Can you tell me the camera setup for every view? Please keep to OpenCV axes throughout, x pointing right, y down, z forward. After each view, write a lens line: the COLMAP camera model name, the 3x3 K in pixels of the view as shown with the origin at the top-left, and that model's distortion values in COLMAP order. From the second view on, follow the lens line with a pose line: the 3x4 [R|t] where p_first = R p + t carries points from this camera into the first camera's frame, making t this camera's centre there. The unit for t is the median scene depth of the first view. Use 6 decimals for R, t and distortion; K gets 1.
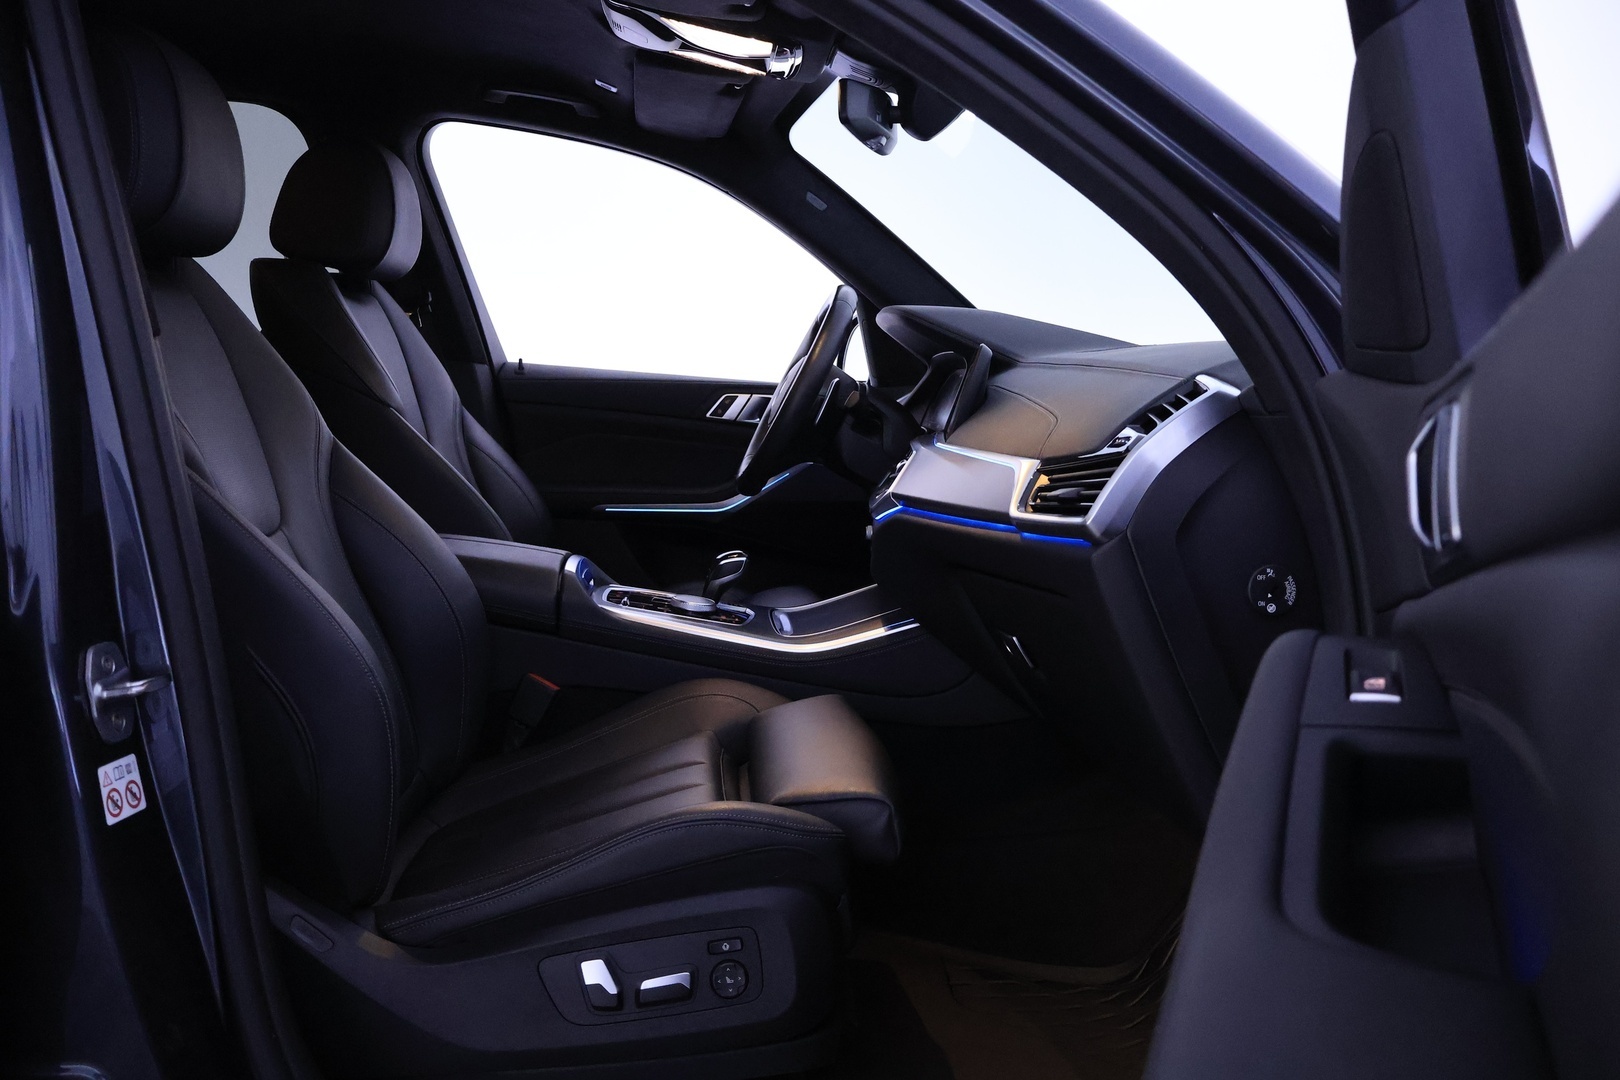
lens RADIAL K [[1386.5, 0, 823.0], [0, 1386.5, 537.3], [0, 0, 1]] dist [-0.008717, 0.010798]
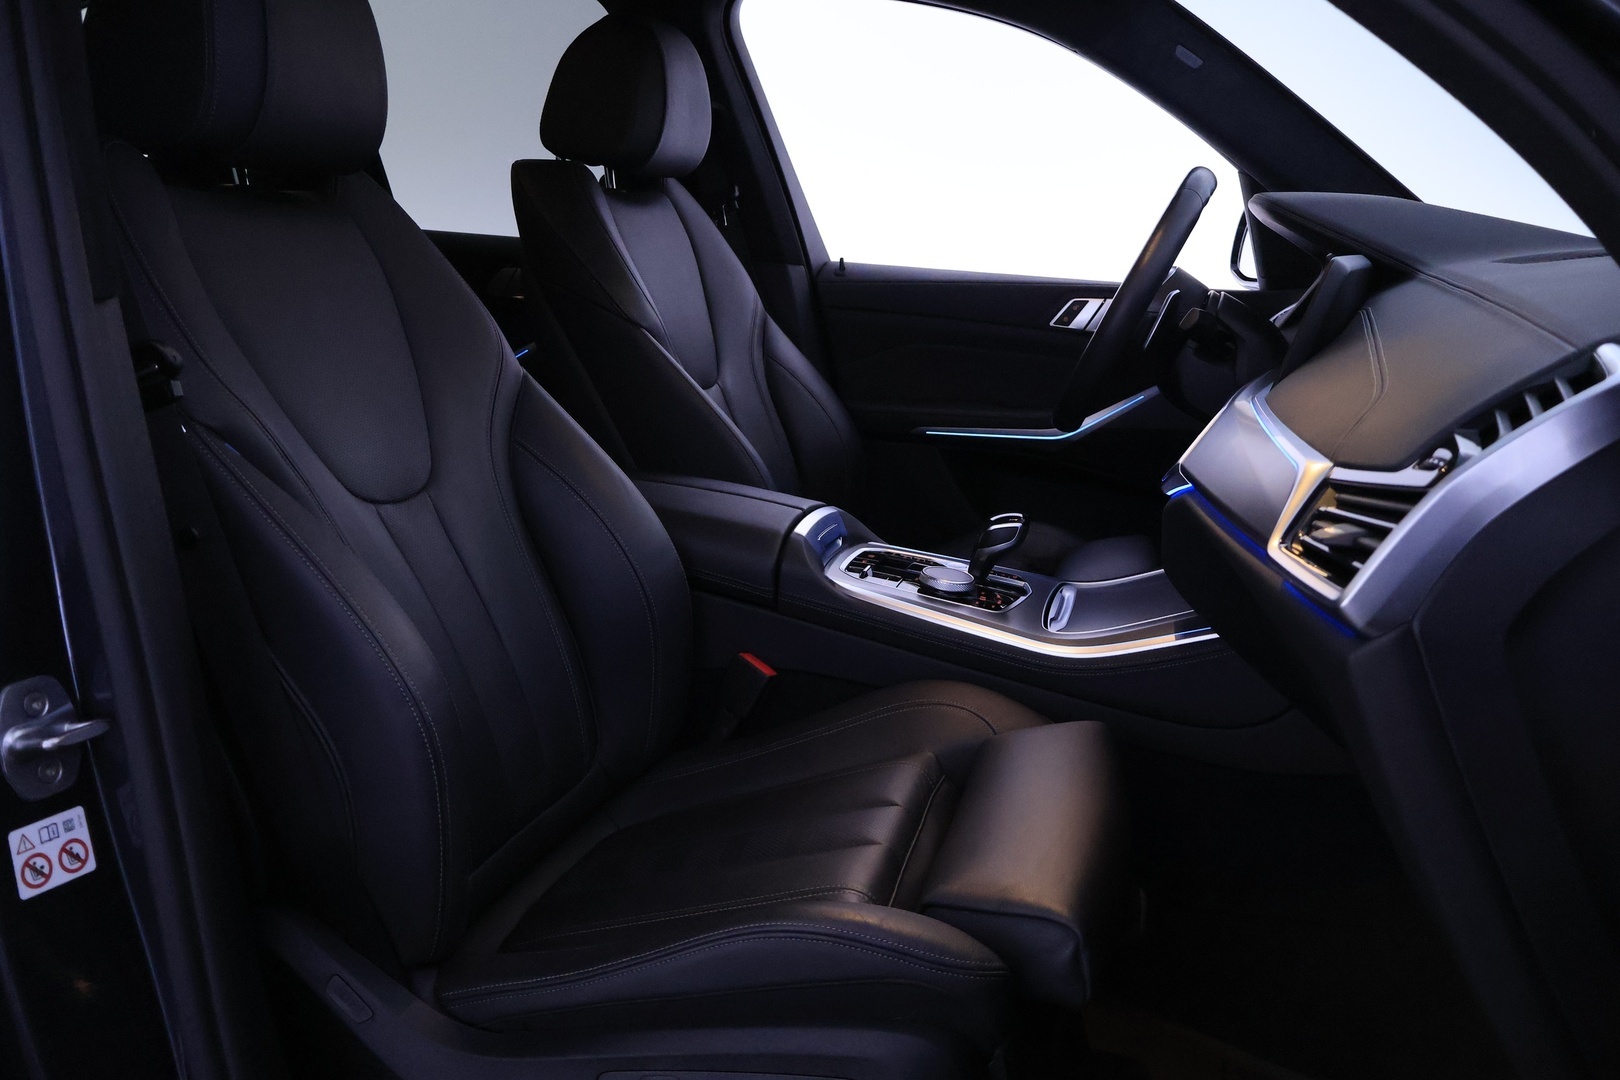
lens RADIAL K [[1386.5, 0, 795.7], [0, 1386.5, 542.9], [0, 0, 1]] dist [-0.008717, 0.010798]
pose [[0.935950, 0.062229, -0.346591, 0.110455], [-0.027577, 0.994192, 0.104031, -0.059228], [0.351051, -0.087810, 0.932230, 0.220942]]
